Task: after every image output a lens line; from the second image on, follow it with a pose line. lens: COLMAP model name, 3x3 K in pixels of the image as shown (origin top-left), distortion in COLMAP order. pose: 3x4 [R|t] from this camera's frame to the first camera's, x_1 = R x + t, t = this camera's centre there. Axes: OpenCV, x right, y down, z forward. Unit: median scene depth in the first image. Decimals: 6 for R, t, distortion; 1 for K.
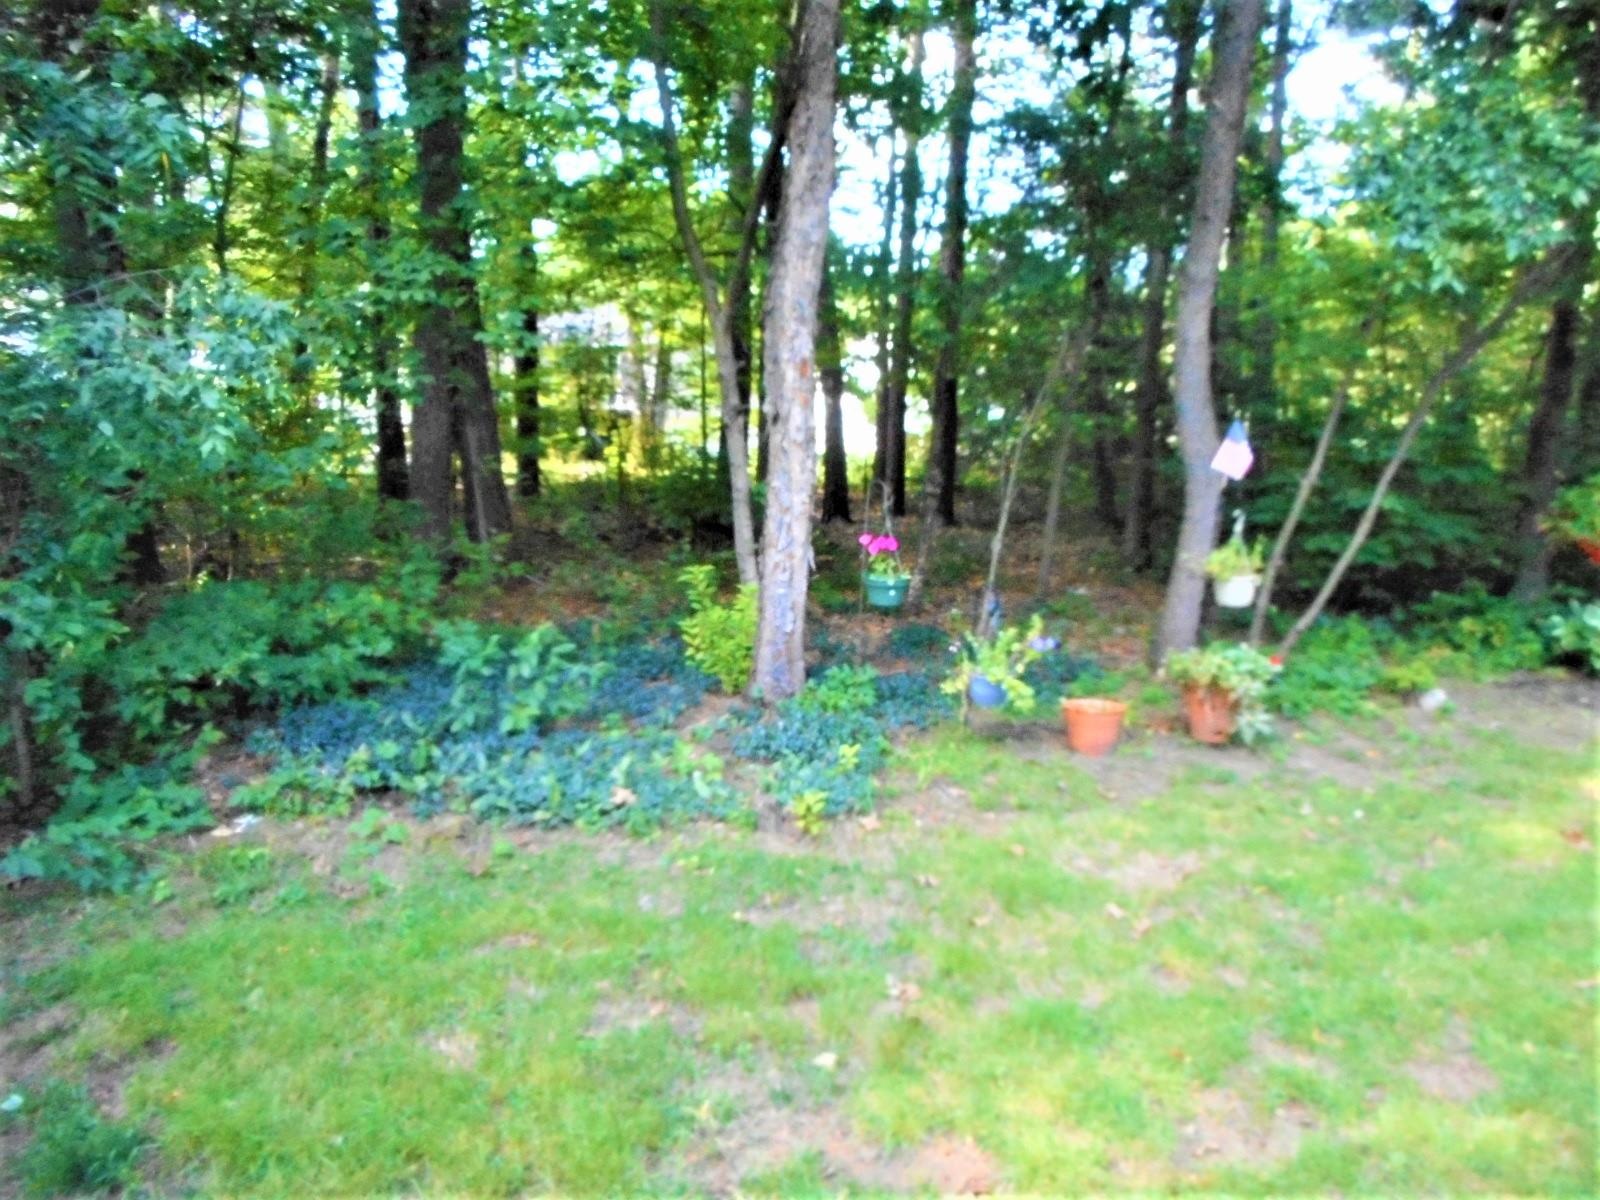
lens RADIAL K [[1158.1, 0, 806.7], [0, 1158.1, 648.0], [0, 0, 1]] dist [-0.039657, 0.001815]
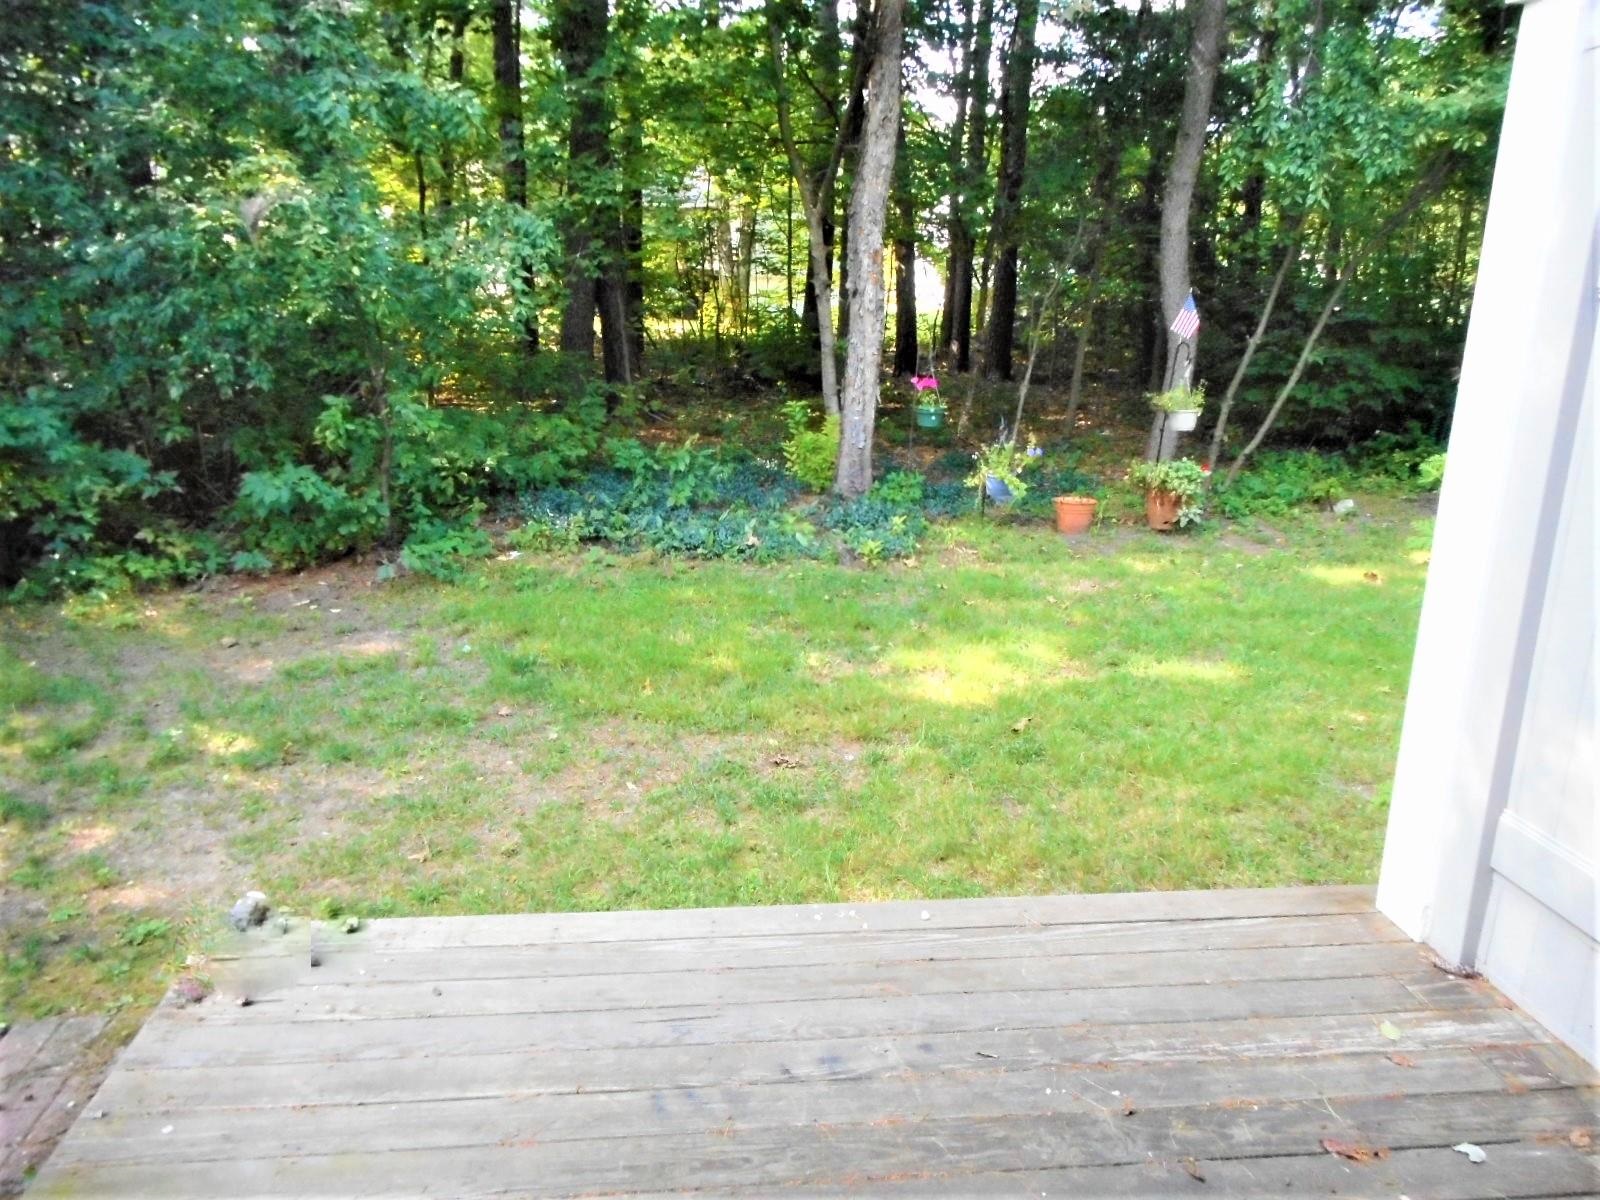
lens RADIAL K [[1141.7, 0, 800.0], [0, 1141.7, 600.0], [0, 0, 1]] dist [-0.004101, 0.004480]
pose [[0.997371, 0.021232, -0.069289, 0.011112], [-0.015568, 0.996569, 0.081286, 0.061901], [0.070777, -0.079994, 0.994279, -0.418589]]
